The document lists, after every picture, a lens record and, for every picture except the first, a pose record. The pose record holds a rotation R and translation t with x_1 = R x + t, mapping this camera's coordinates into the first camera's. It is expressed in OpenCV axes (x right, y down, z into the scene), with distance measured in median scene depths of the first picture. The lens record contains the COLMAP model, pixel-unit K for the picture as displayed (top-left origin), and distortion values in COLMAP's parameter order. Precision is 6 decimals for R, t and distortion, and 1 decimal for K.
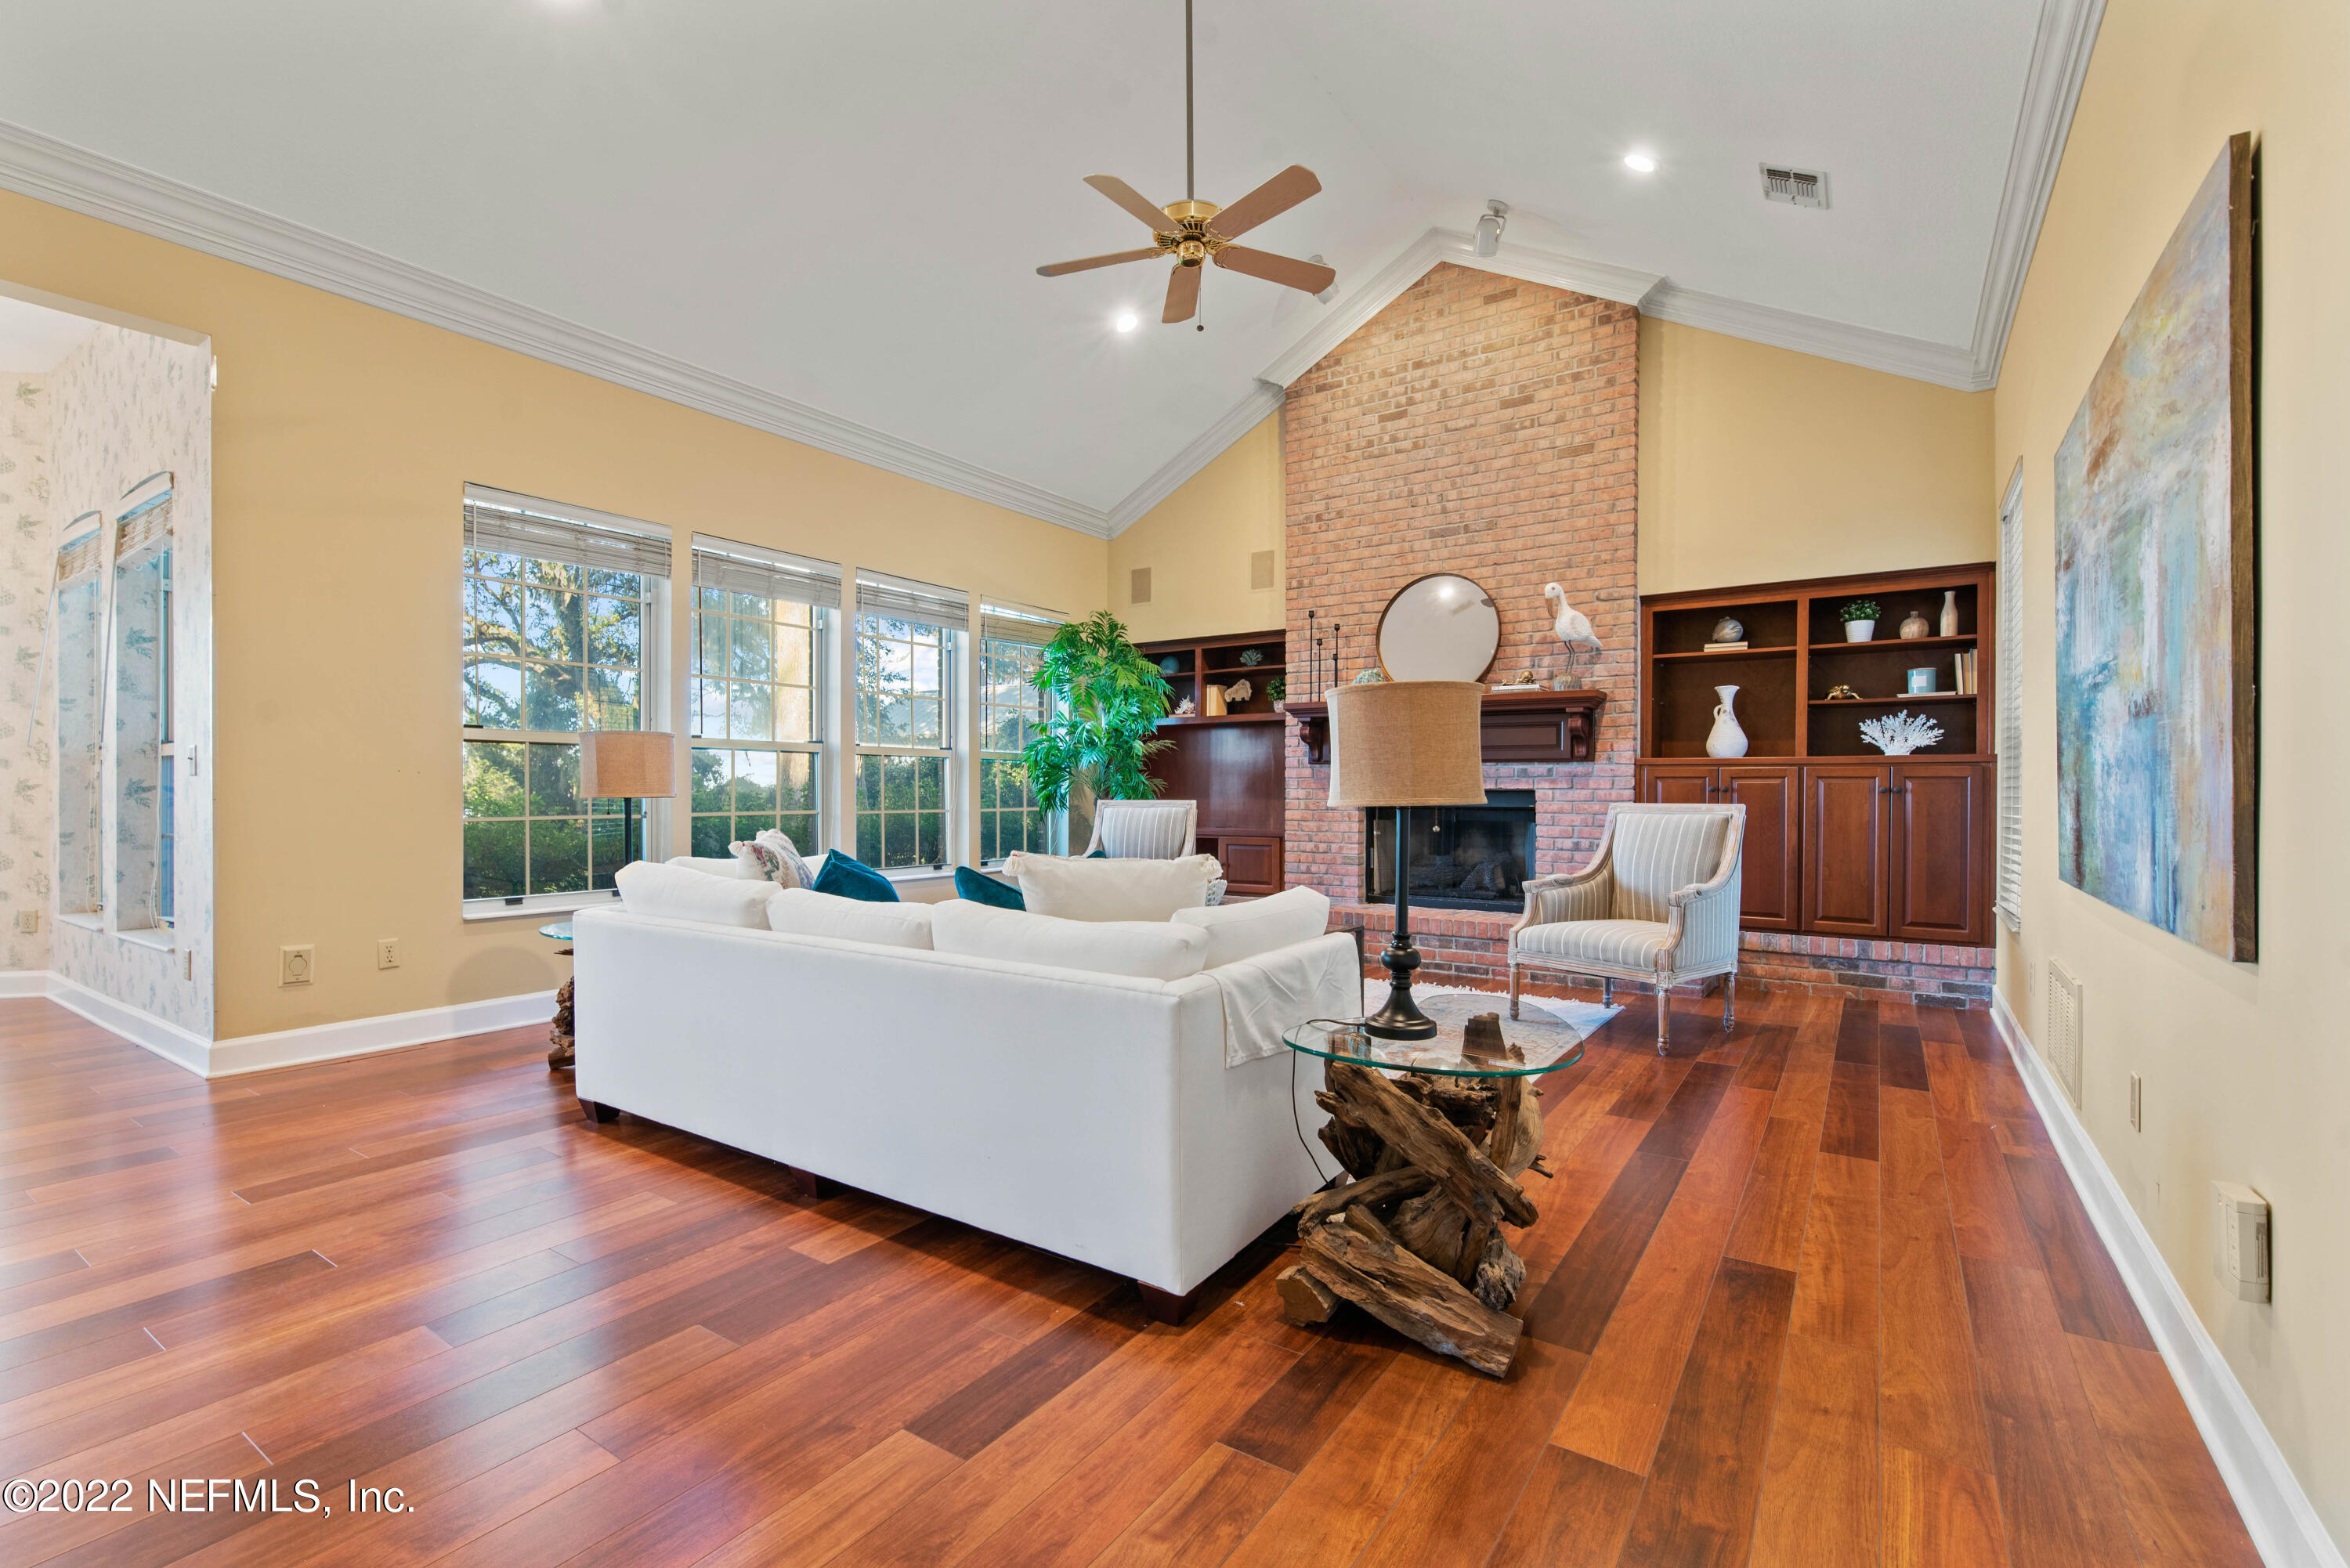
lens RADIAL K [[1057.6, 0, 1166.3], [0, 1057.6, 787.4], [0, 0, 1]] dist [0.003293, 0.000306]
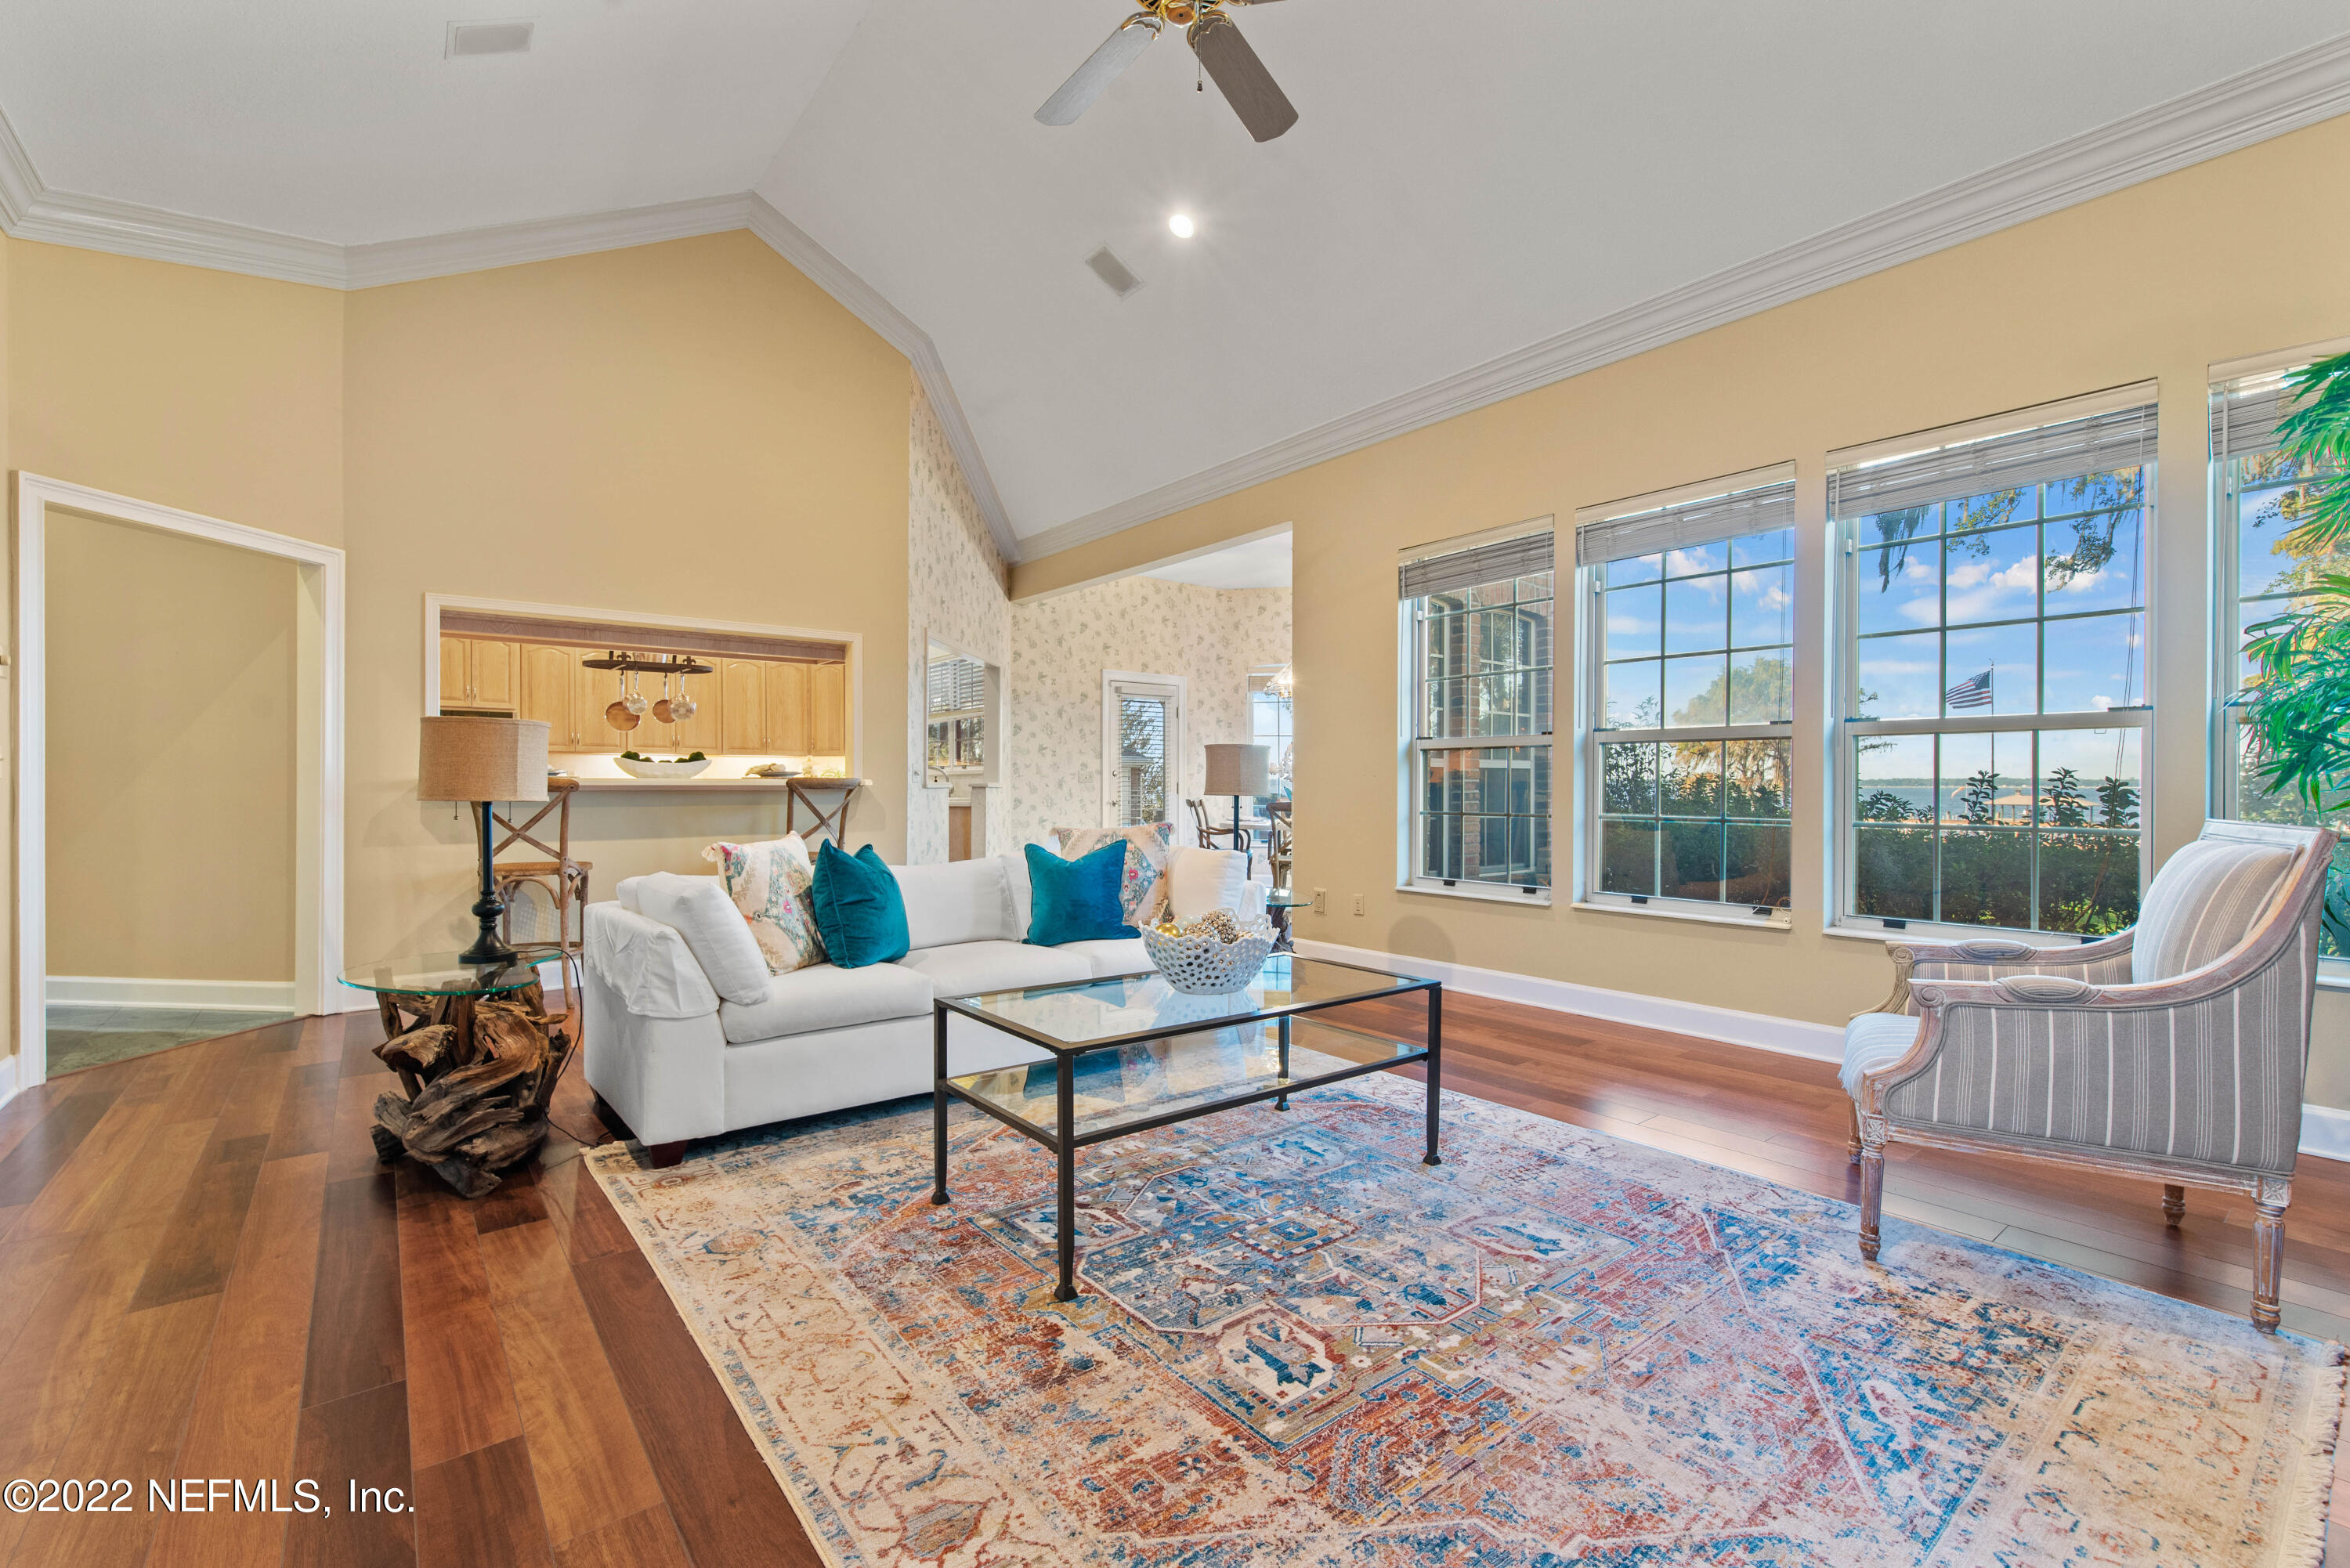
lens RADIAL K [[1019.3, 0, 1165.0], [0, 1019.3, 788.0], [0, 0, 1]] dist [0.010356, -0.000027]
pose [[-0.315364, -0.000276, -0.948971, 0.585267], [0.000952, 0.999999, -0.000607, -0.002096], [0.948970, -0.001095, -0.315364, 1.078086]]
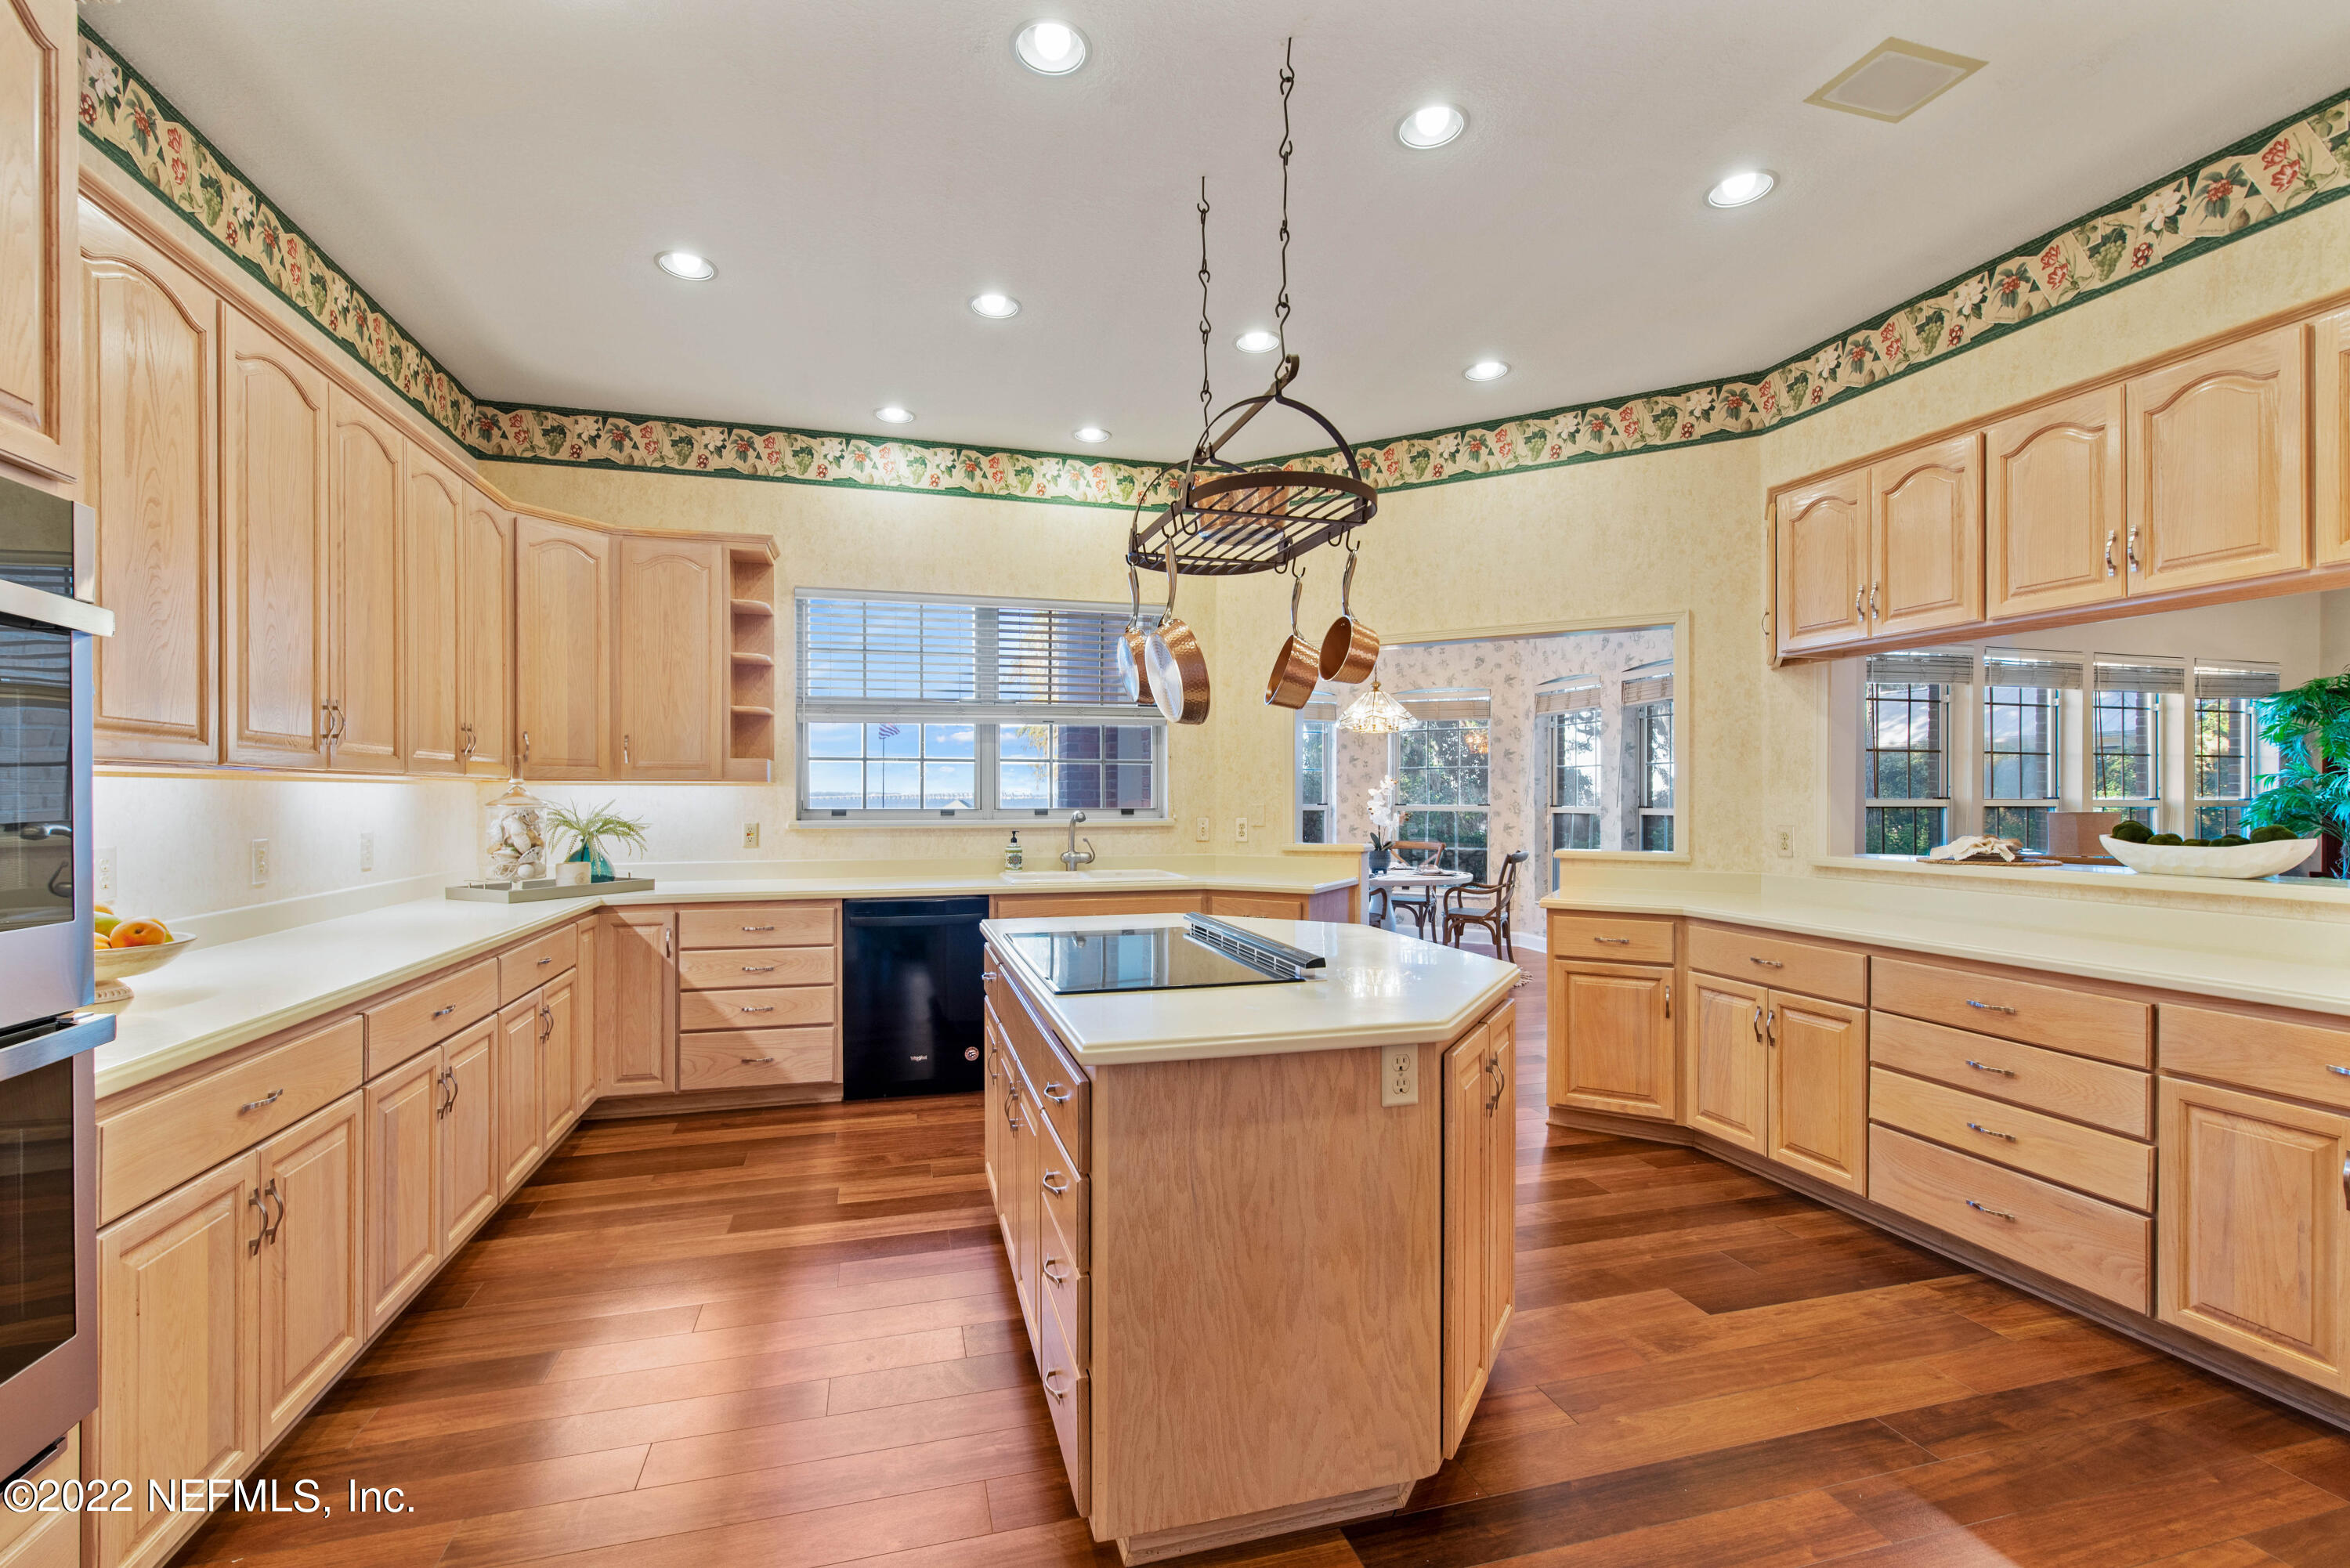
lens RADIAL K [[1019.3, 0, 1171.3], [0, 1019.3, 791.8], [0, 0, 1]] dist [0.010356, -0.000027]
pose [[0.761833, 0.001103, -0.647772, -0.339851], [-0.001505, 0.999999, -0.000067, -0.049415], [0.647771, 0.001026, 0.761834, -0.577057]]
